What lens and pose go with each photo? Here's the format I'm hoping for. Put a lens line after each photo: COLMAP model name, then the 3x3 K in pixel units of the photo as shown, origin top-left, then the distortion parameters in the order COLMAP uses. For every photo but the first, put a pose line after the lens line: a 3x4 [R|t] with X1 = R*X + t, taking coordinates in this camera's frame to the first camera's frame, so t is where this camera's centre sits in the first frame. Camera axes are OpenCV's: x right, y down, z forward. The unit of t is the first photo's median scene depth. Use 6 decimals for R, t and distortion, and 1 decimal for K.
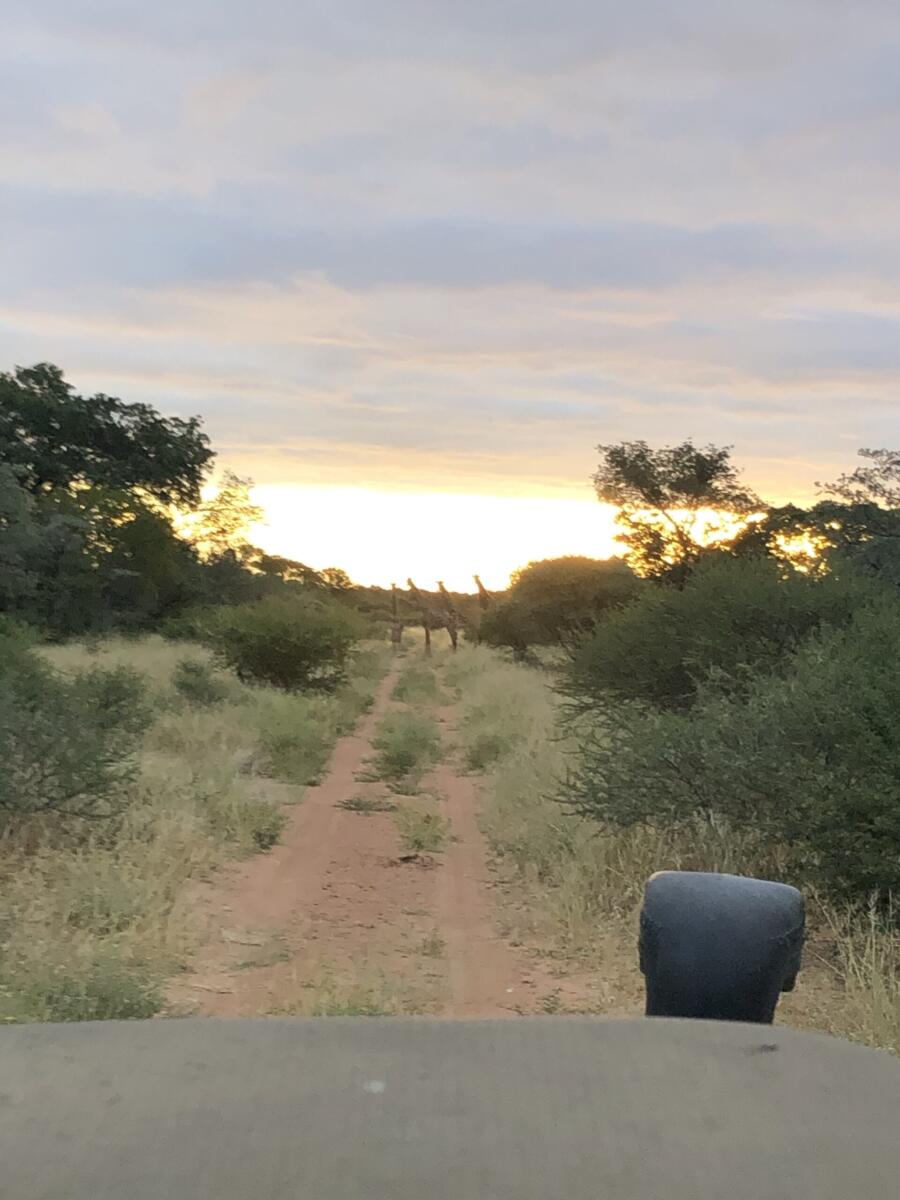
lens RADIAL K [[2550.4, 0, 450.0], [0, 2550.4, 600.0], [0, 0, 1]] dist [-0.005925, -0.052113]
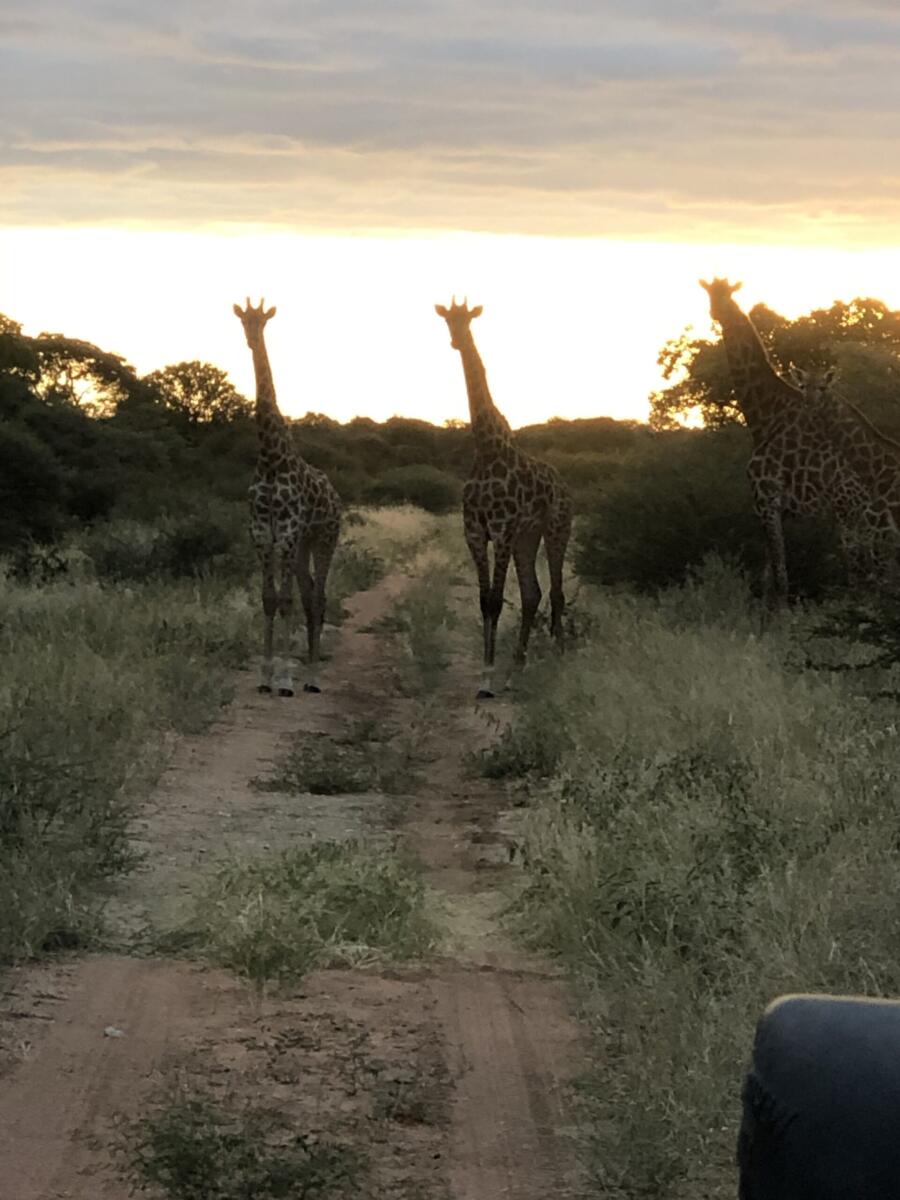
lens RADIAL K [[4993.1, 0, 419.8], [0, 4993.1, 595.7], [0, 0, 1]] dist [0.186811, 1.993689]
pose [[0.999677, -0.022725, -0.011381, -0.005656], [0.023061, 0.999275, 0.030281, 0.004756], [0.010685, -0.030534, 0.999477, 0.795204]]
